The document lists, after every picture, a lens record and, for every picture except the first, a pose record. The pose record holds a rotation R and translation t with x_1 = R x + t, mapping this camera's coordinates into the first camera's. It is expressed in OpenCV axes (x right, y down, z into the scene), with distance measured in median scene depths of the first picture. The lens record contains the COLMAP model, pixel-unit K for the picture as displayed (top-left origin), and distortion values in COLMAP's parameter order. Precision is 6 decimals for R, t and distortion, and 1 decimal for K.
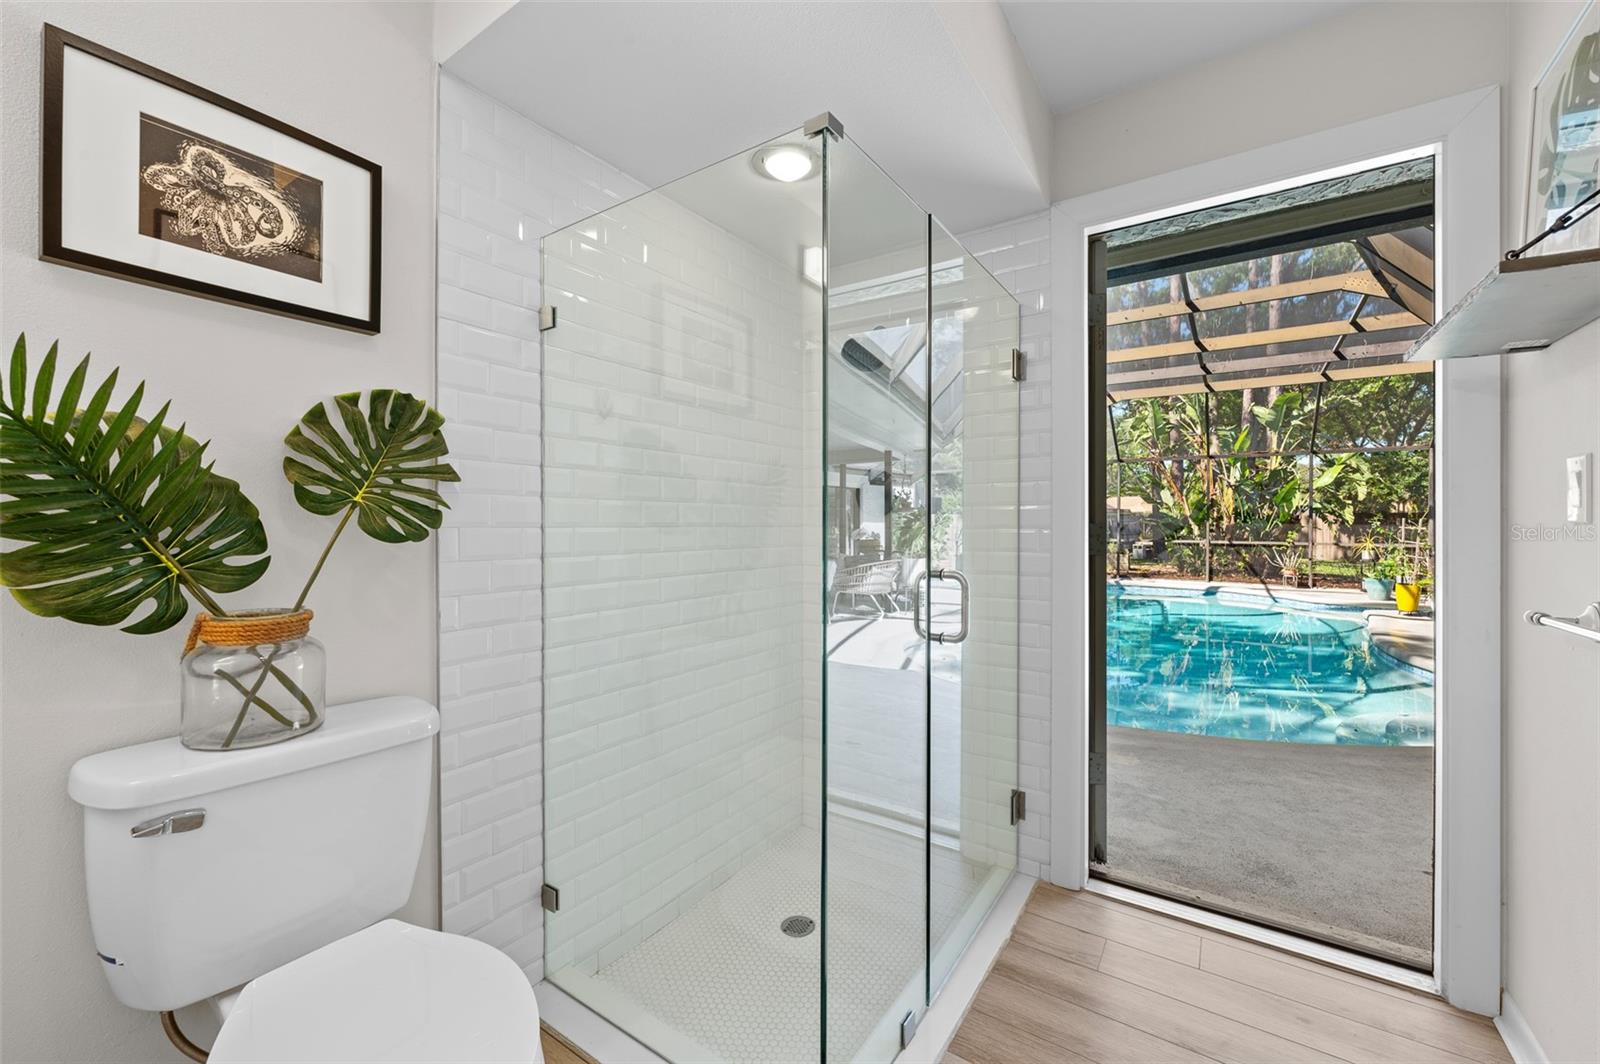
lens RADIAL K [[639.8, 0, 798.8], [0, 639.8, 526.8], [0, 0, 1]] dist [0.000579, -0.000158]
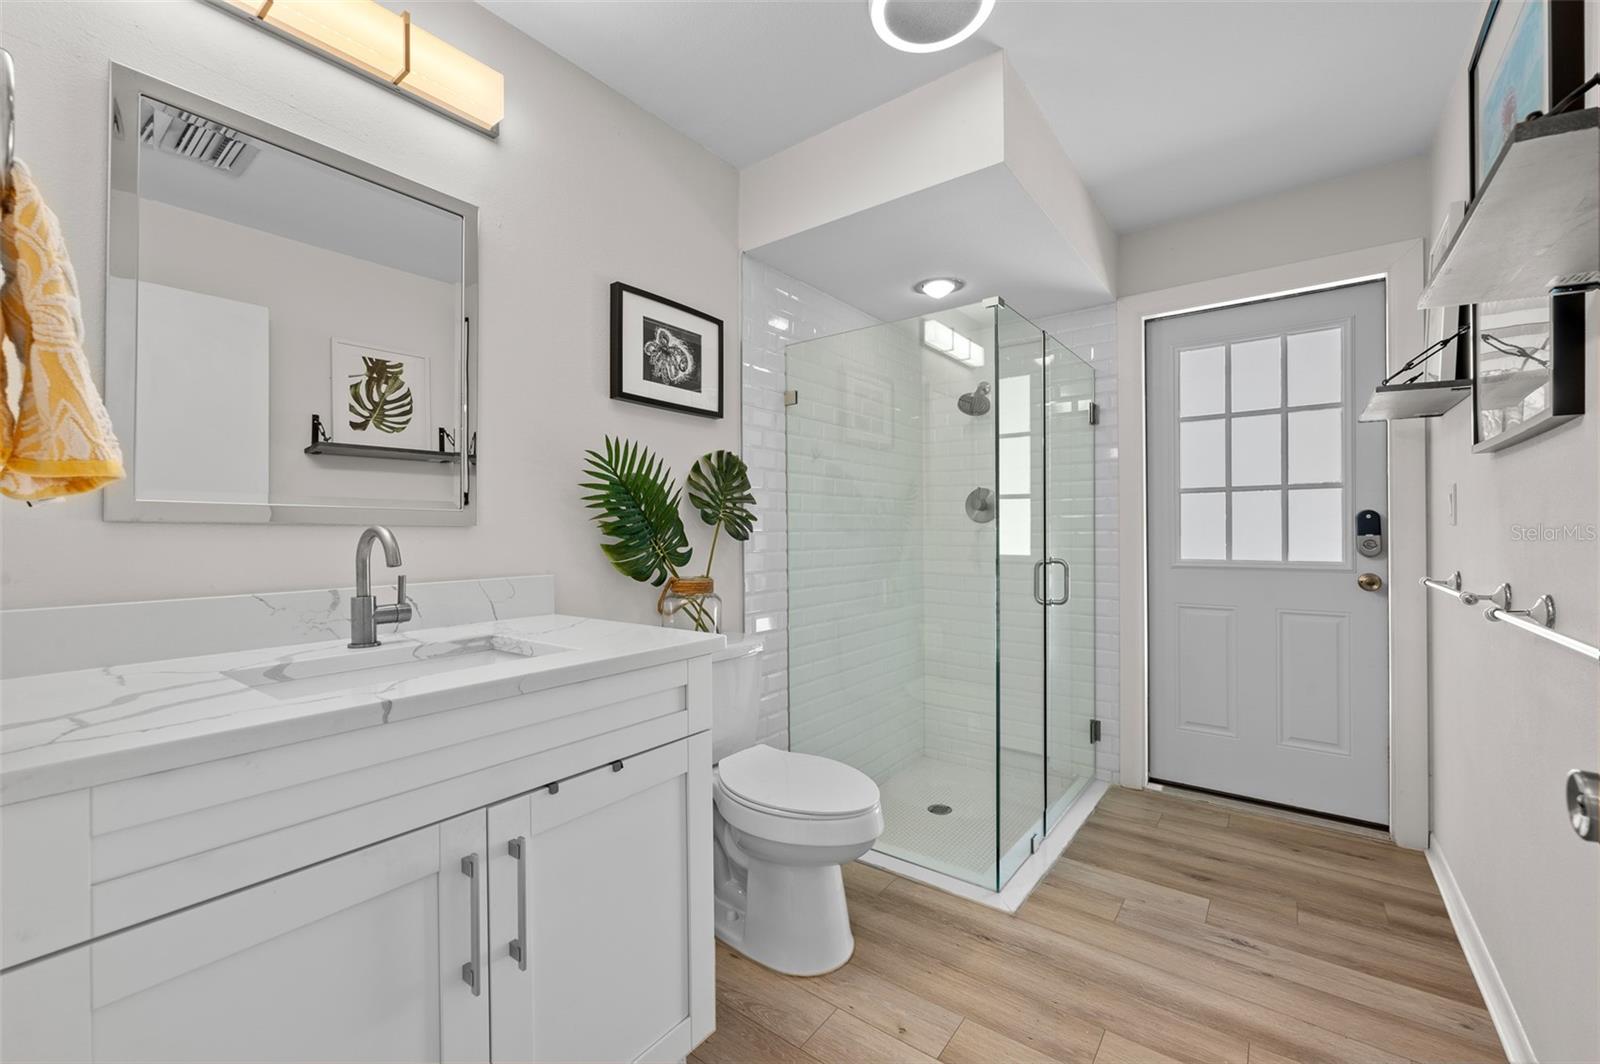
lens RADIAL K [[650.6, 0, 797.9], [0, 650.6, 532.5], [0, 0, 1]] dist [-0.001441, -0.000409]
pose [[0.998514, -0.006274, -0.054132, -0.365974], [0.006217, 0.999980, -0.001224, 0.005494], [0.054139, 0.000885, 0.998533, -0.730601]]
